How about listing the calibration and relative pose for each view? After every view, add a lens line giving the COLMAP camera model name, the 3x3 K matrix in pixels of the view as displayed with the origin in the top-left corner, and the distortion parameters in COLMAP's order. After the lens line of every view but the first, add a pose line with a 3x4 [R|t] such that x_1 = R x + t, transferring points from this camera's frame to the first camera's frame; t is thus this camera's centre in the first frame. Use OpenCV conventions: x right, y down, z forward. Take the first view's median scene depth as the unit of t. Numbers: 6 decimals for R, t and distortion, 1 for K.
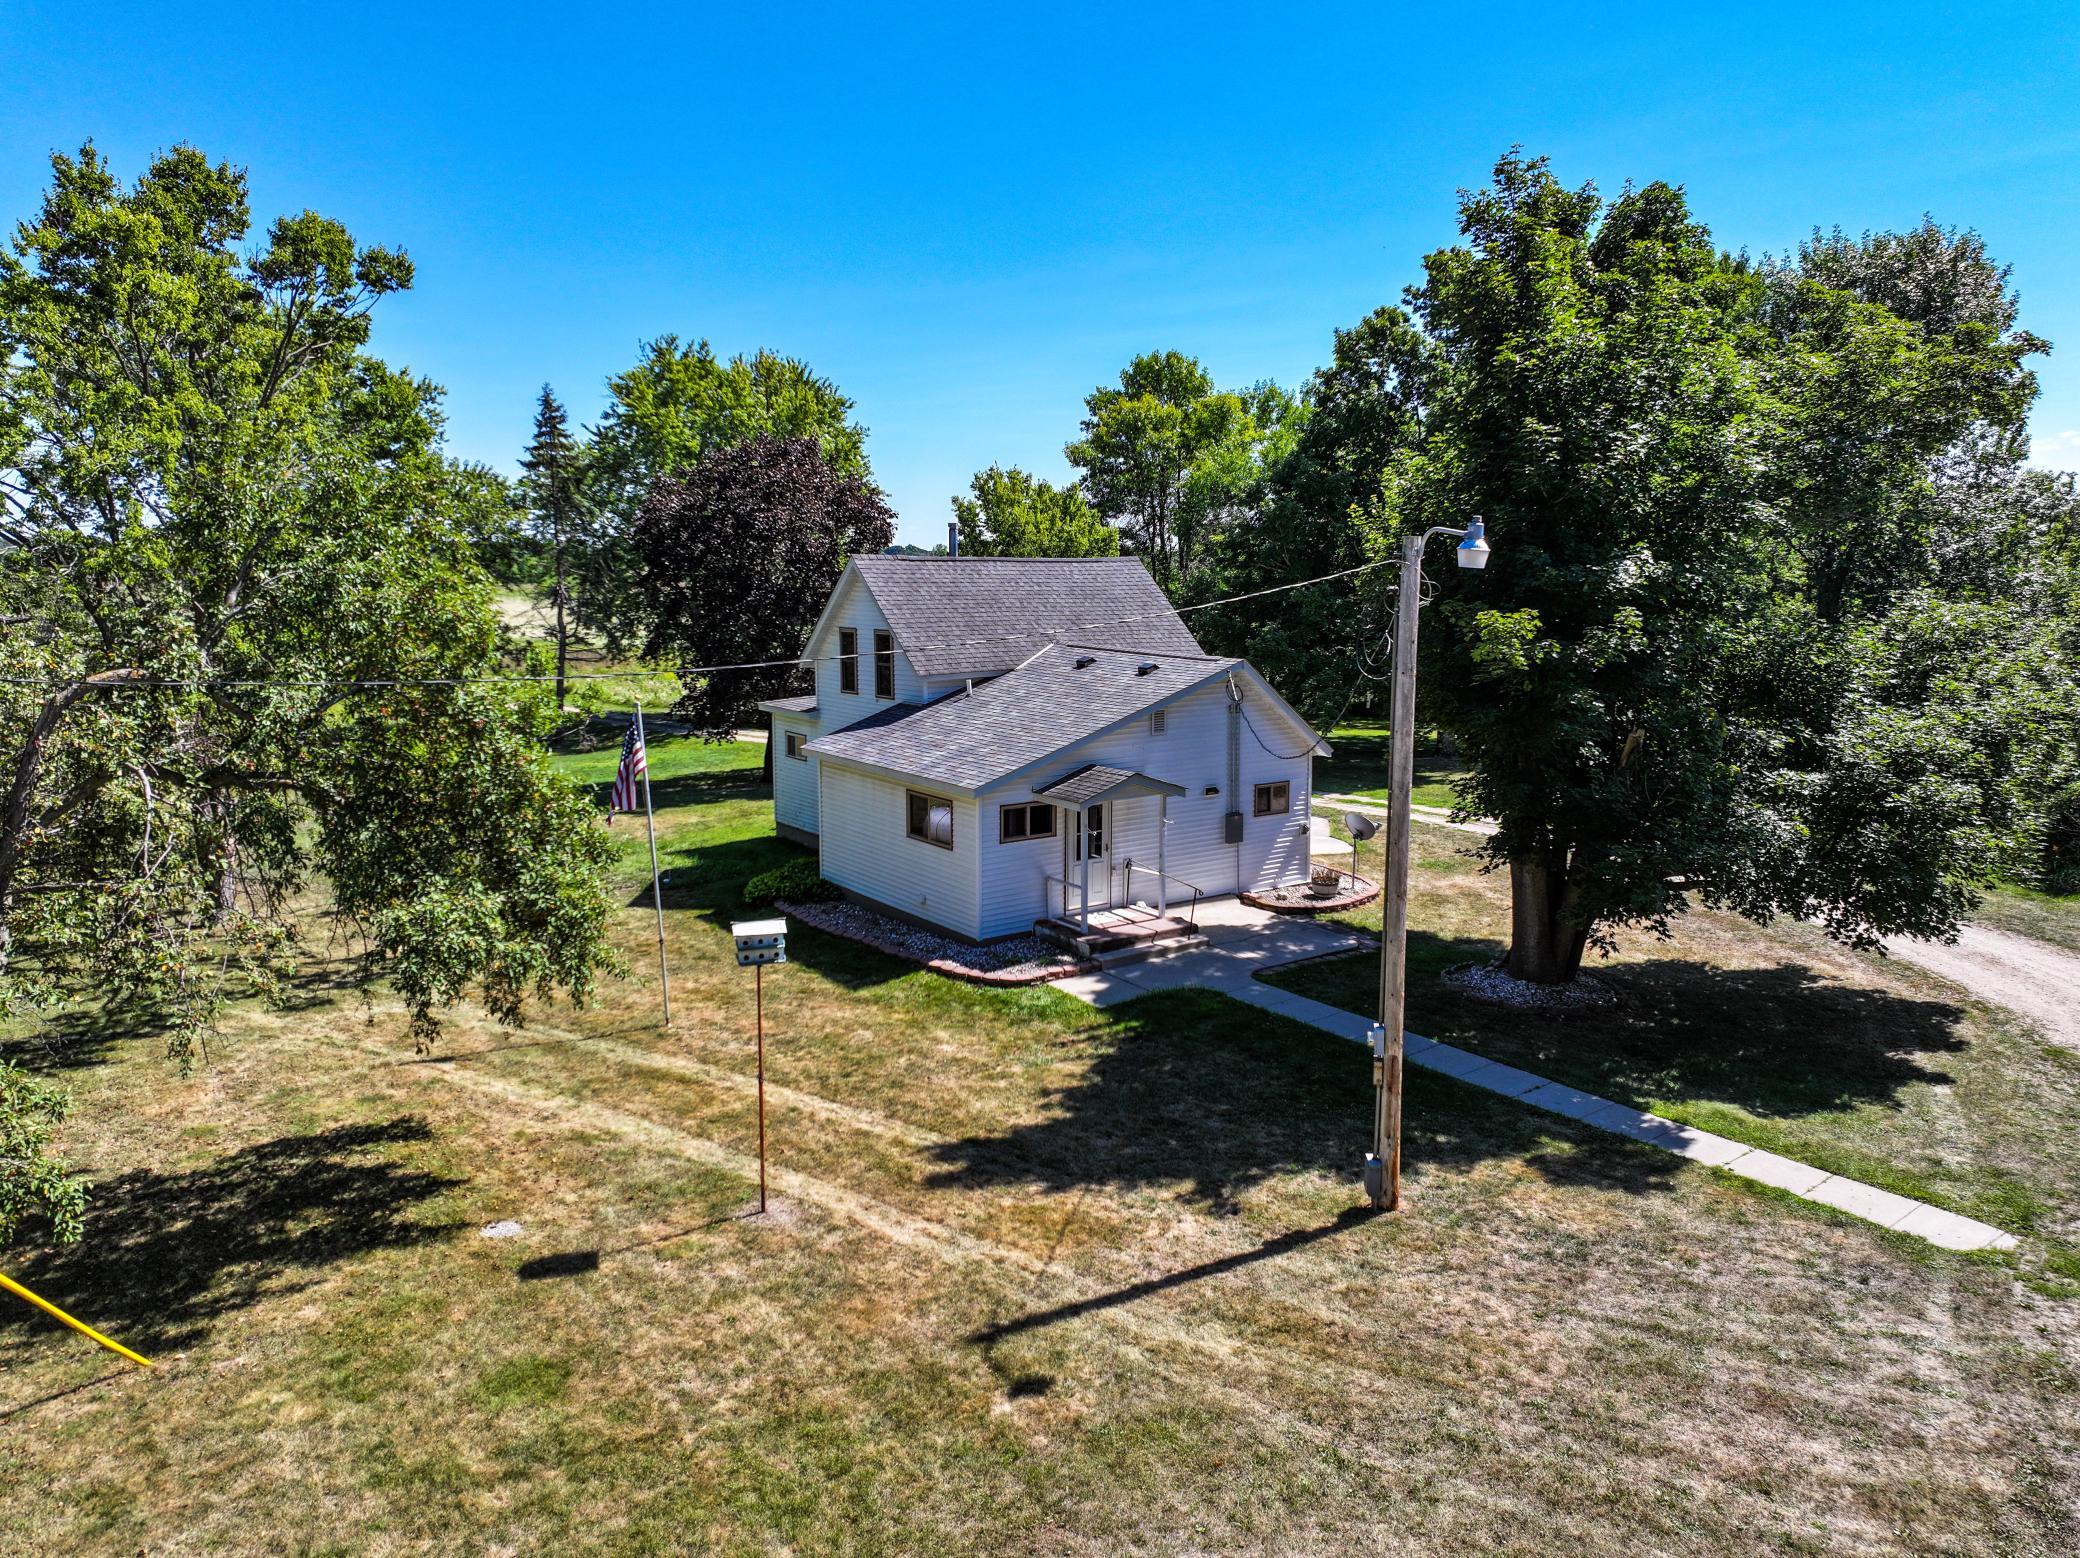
lens RADIAL K [[1449.3, 0, 1036.6], [0, 1449.3, 770.2], [0, 0, 1]] dist [0.004564, 0.009443]
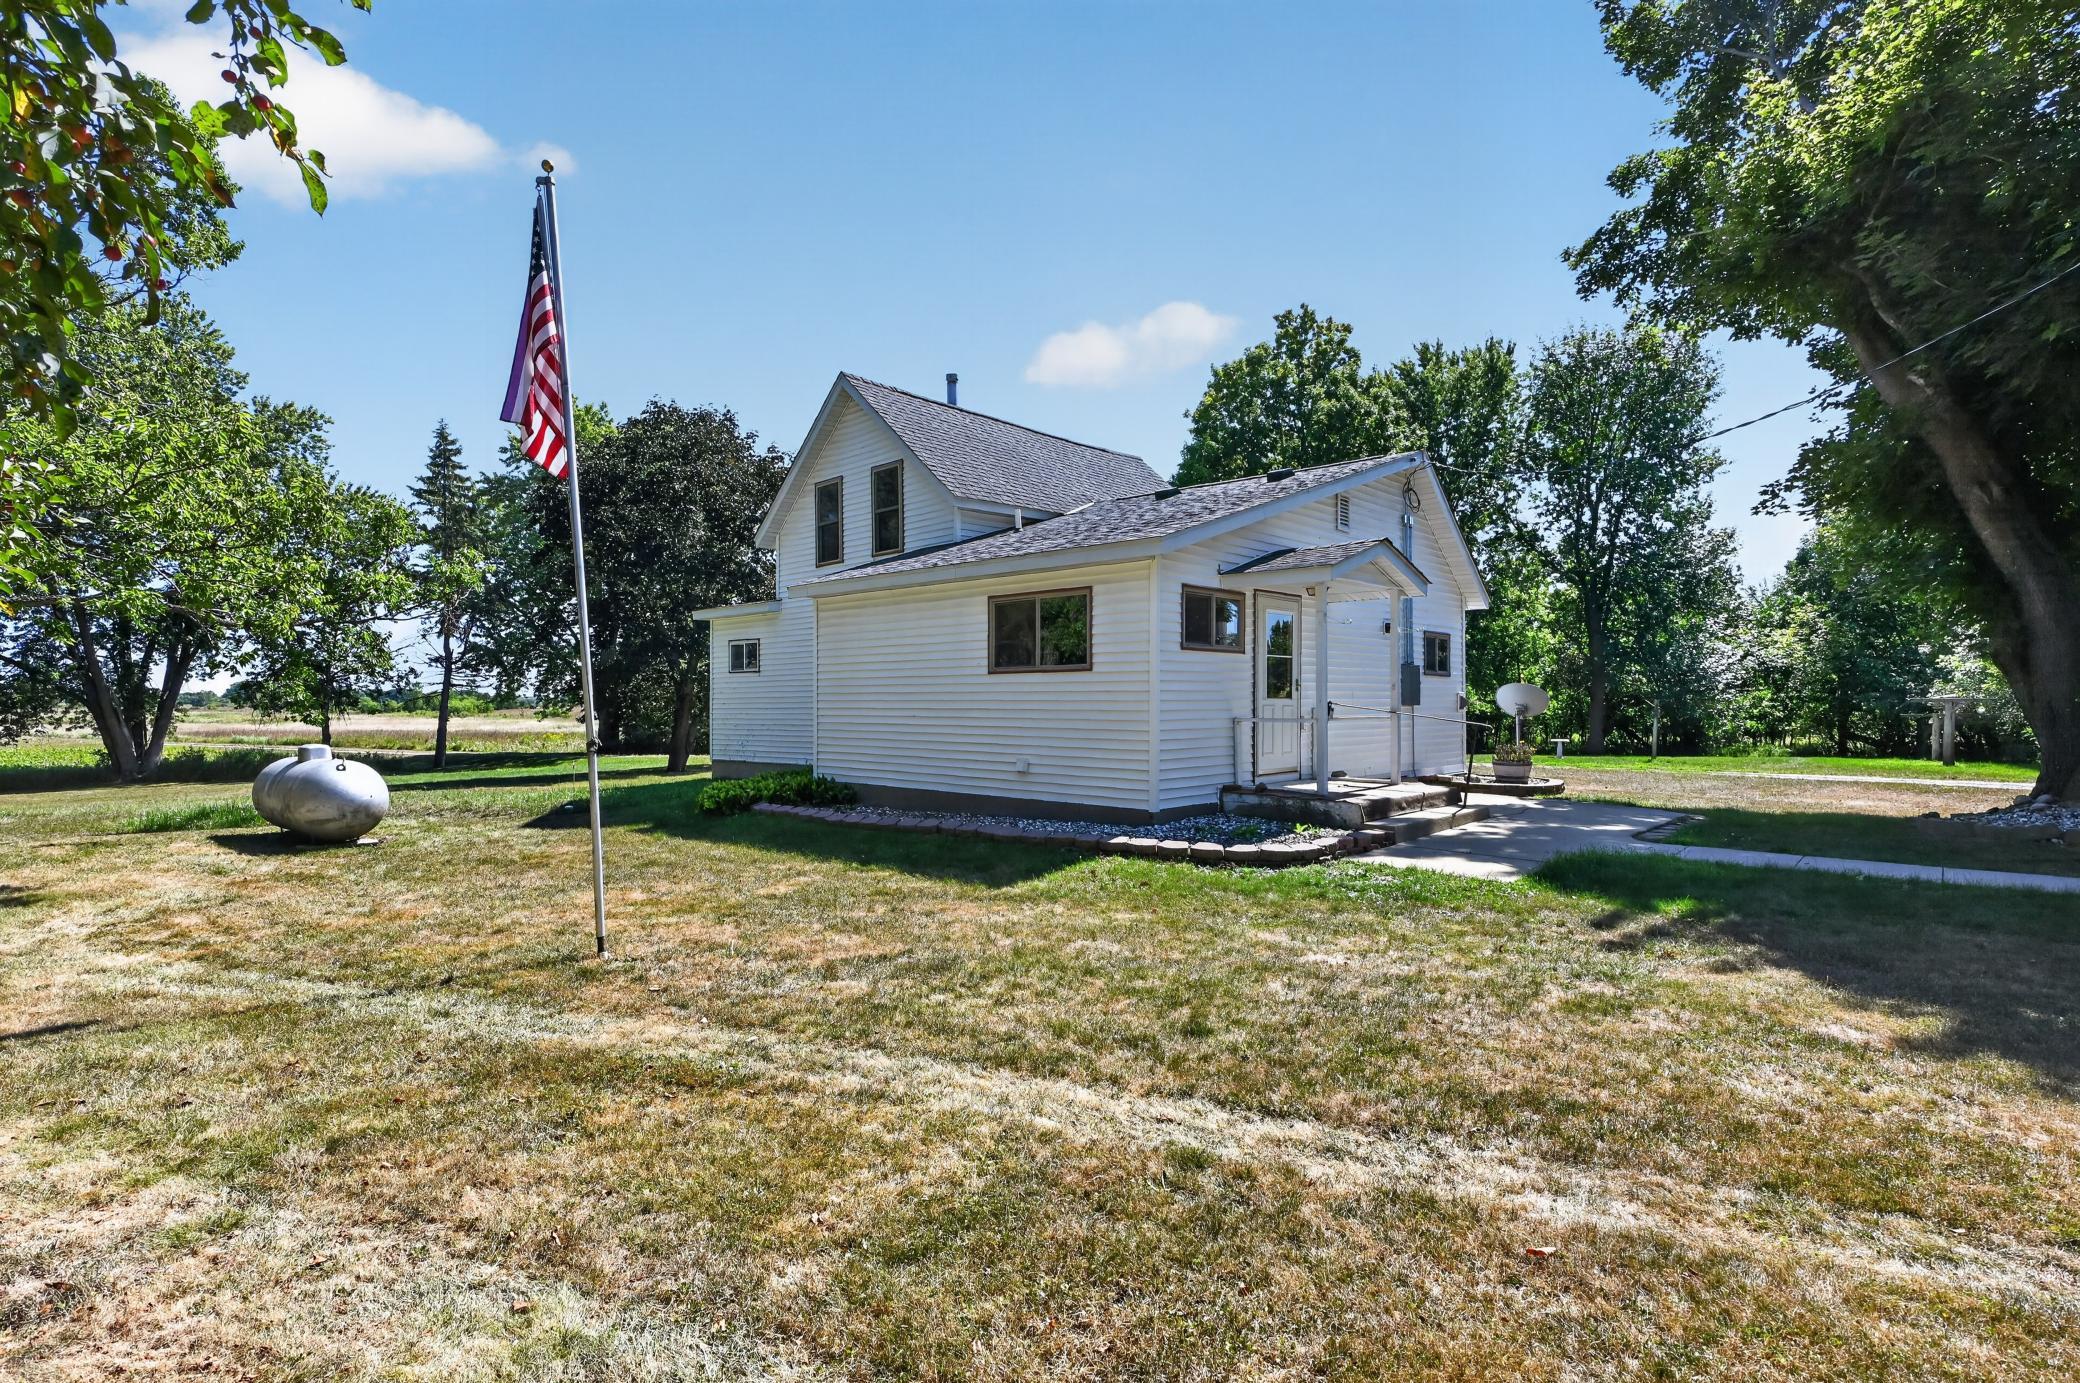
lens RADIAL K [[1052.3, 0, 1048.8], [0, 1052.3, 705.6], [0, 0, 1]] dist [0.004416, 0.000307]
pose [[0.981288, -0.004651, 0.192489, -0.193249], [0.030264, 0.991007, -0.130341, 0.153209], [-0.190152, 0.133728, 0.972604, 0.698038]]
